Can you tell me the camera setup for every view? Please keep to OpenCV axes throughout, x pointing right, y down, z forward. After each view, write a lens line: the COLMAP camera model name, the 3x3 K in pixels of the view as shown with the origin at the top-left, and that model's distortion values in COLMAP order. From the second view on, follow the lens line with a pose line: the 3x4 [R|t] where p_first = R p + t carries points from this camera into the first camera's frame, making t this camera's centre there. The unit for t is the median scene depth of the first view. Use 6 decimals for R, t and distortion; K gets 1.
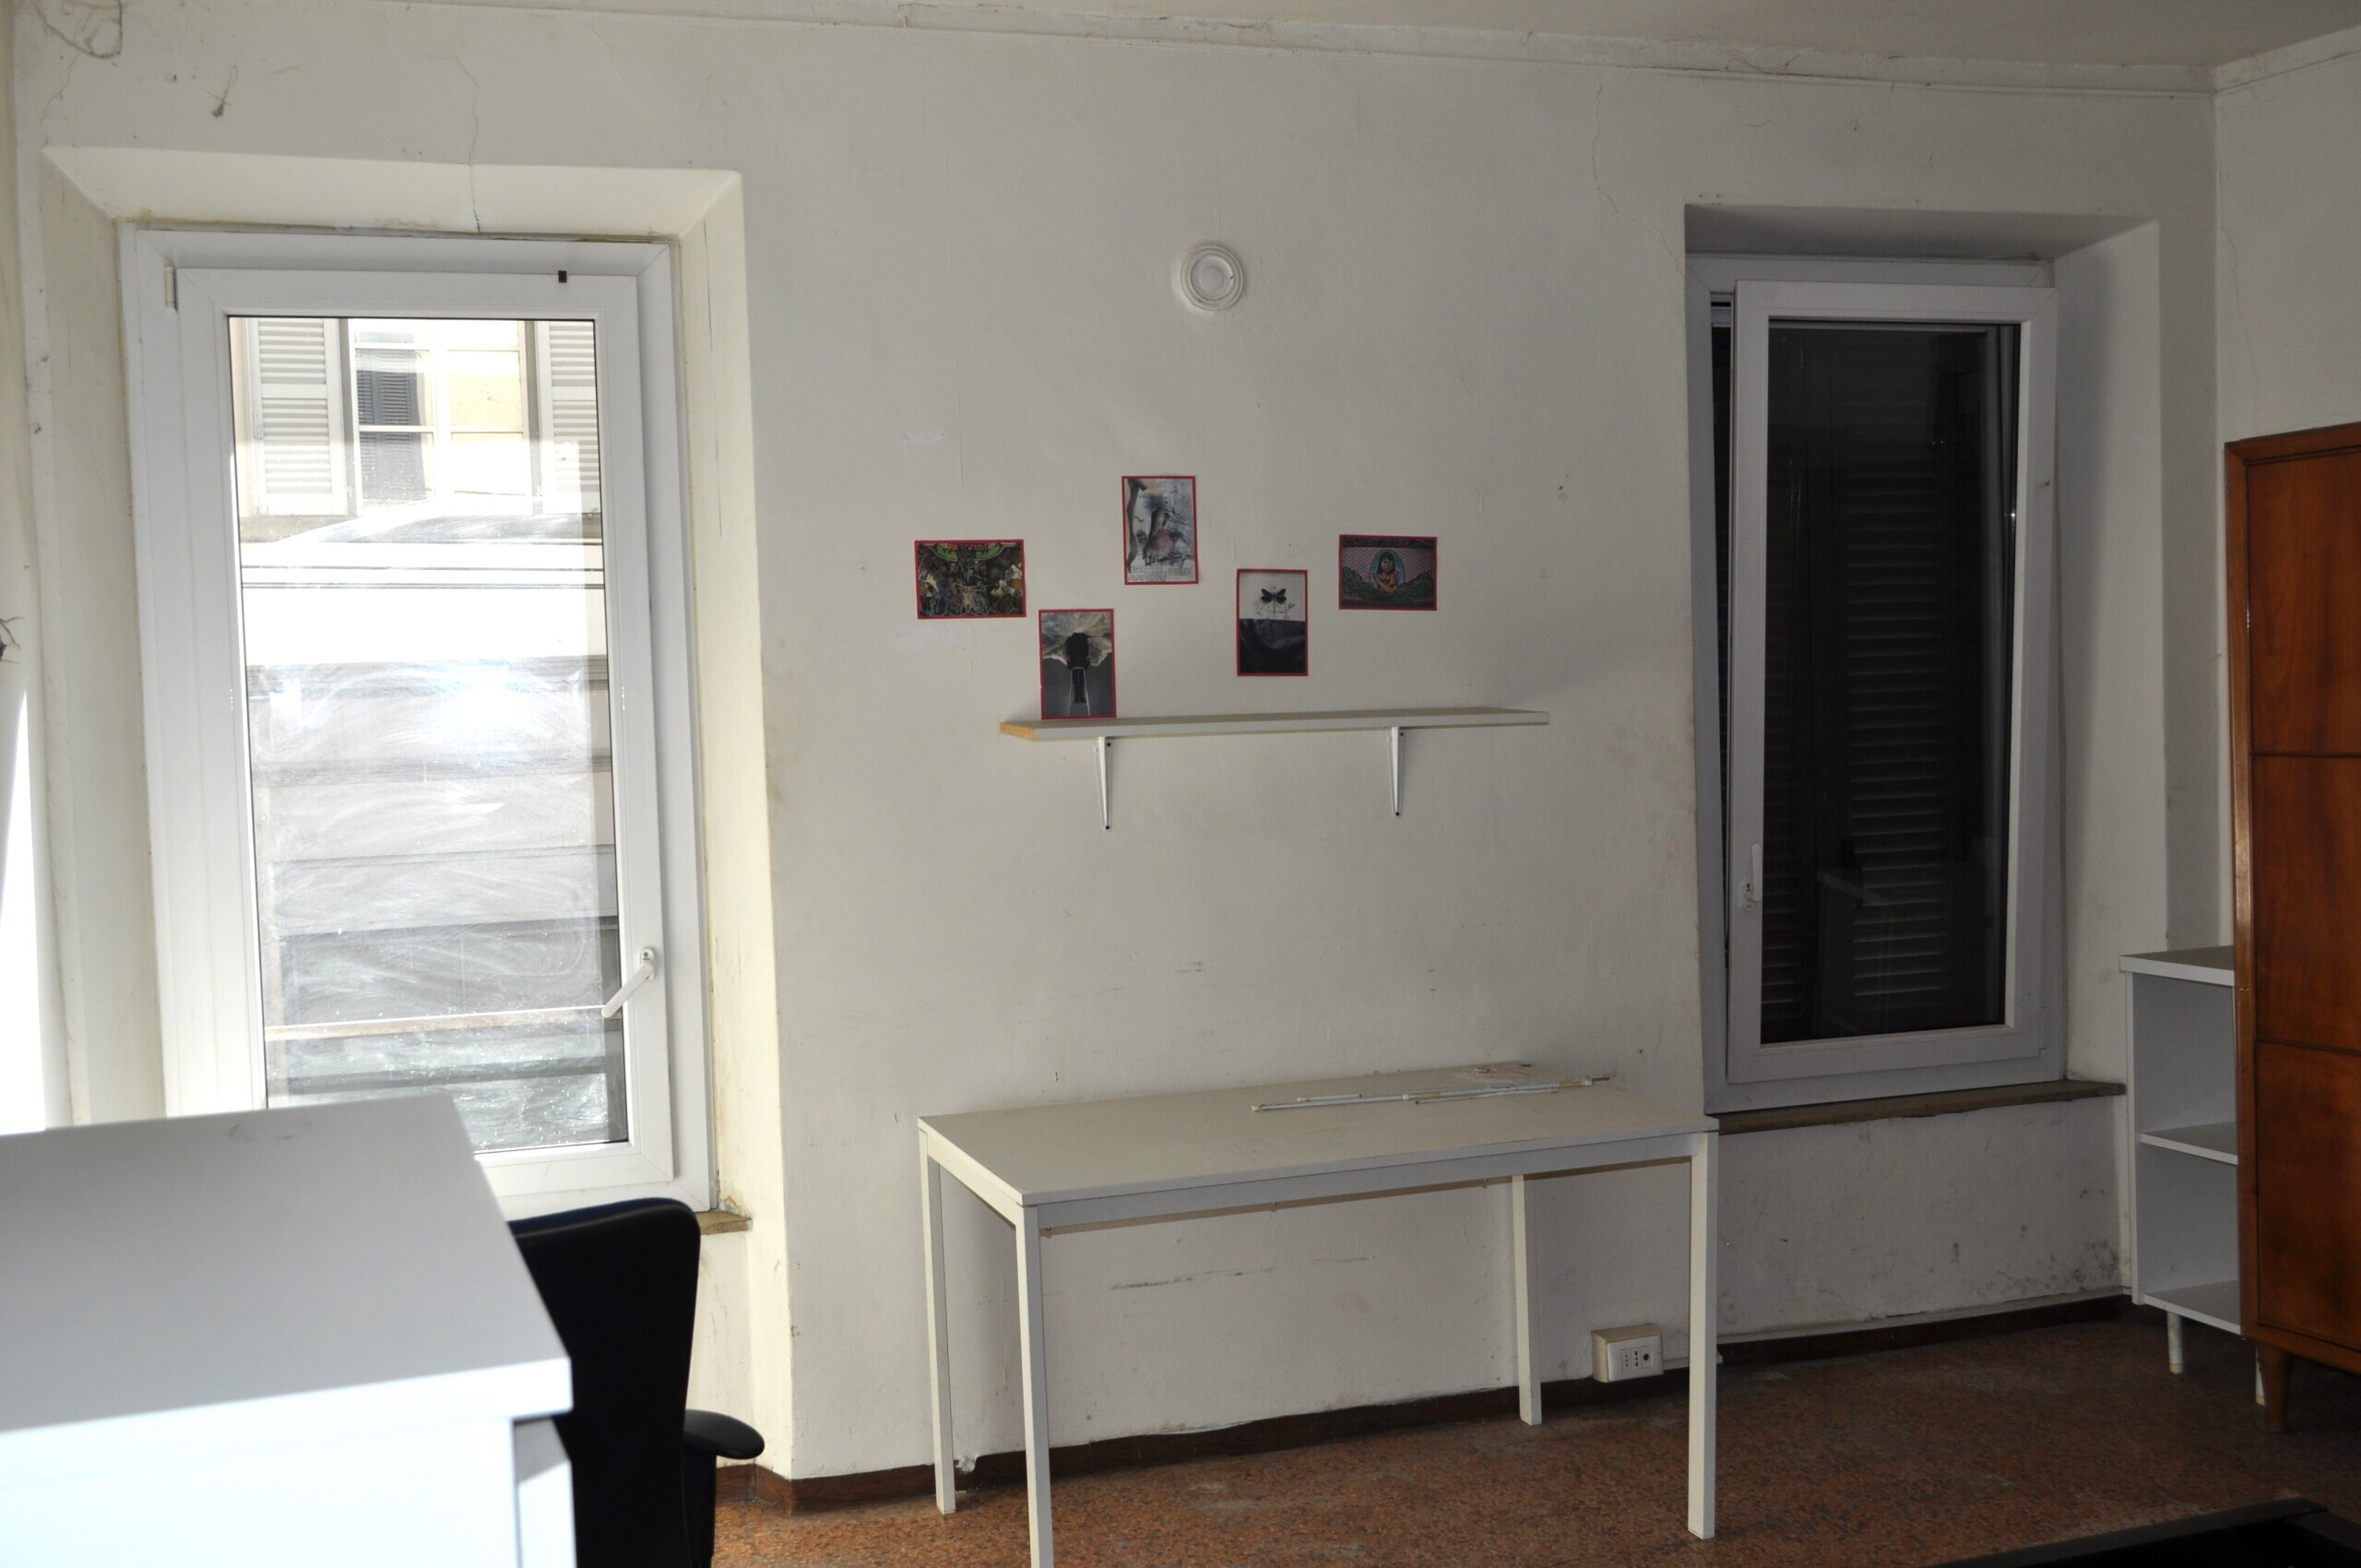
lens RADIAL K [[2290.1, 0, 1168.7], [0, 2290.1, 784.8], [0, 0, 1]] dist [-0.003748, 0.000000]
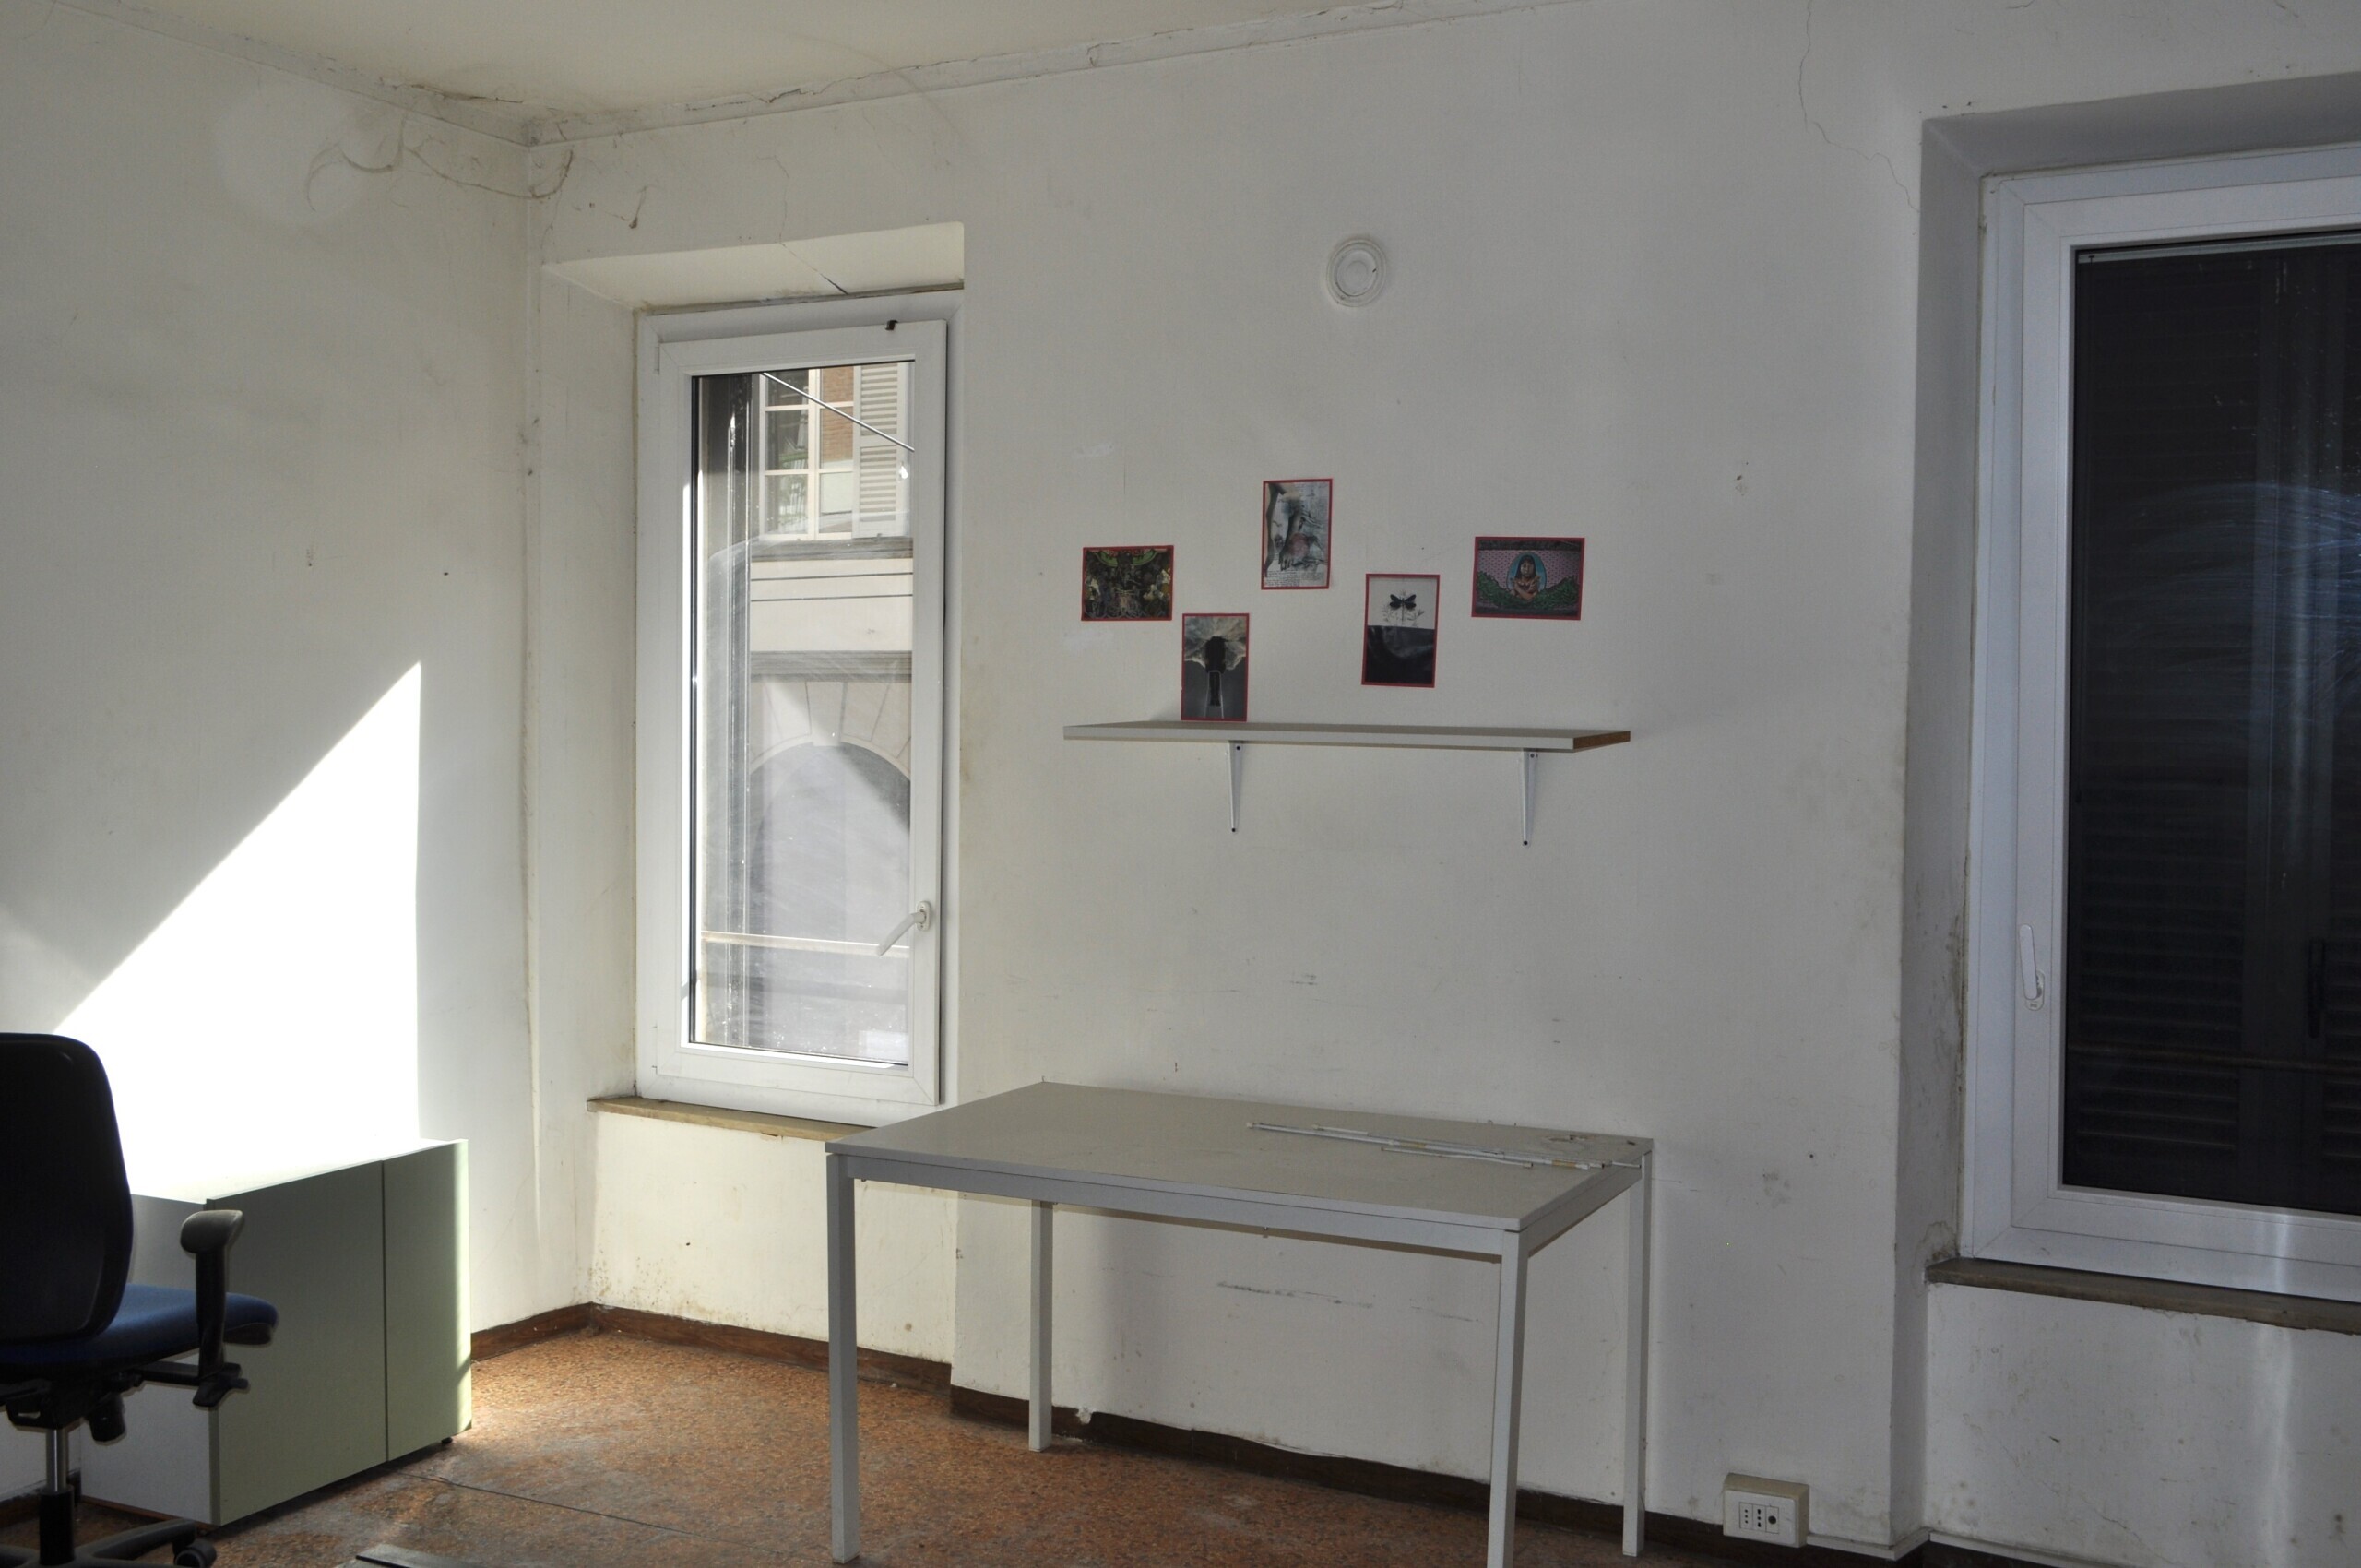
lens RADIAL K [[2290.1, 0, 1168.2], [0, 2290.1, 783.9], [0, 0, 1]] dist [-0.003748, 0.000000]
pose [[0.705893, 0.065817, -0.705254, 0.661936], [-0.063621, 0.997541, 0.029416, -0.029404], [0.705456, 0.024104, 0.708344, 0.263789]]
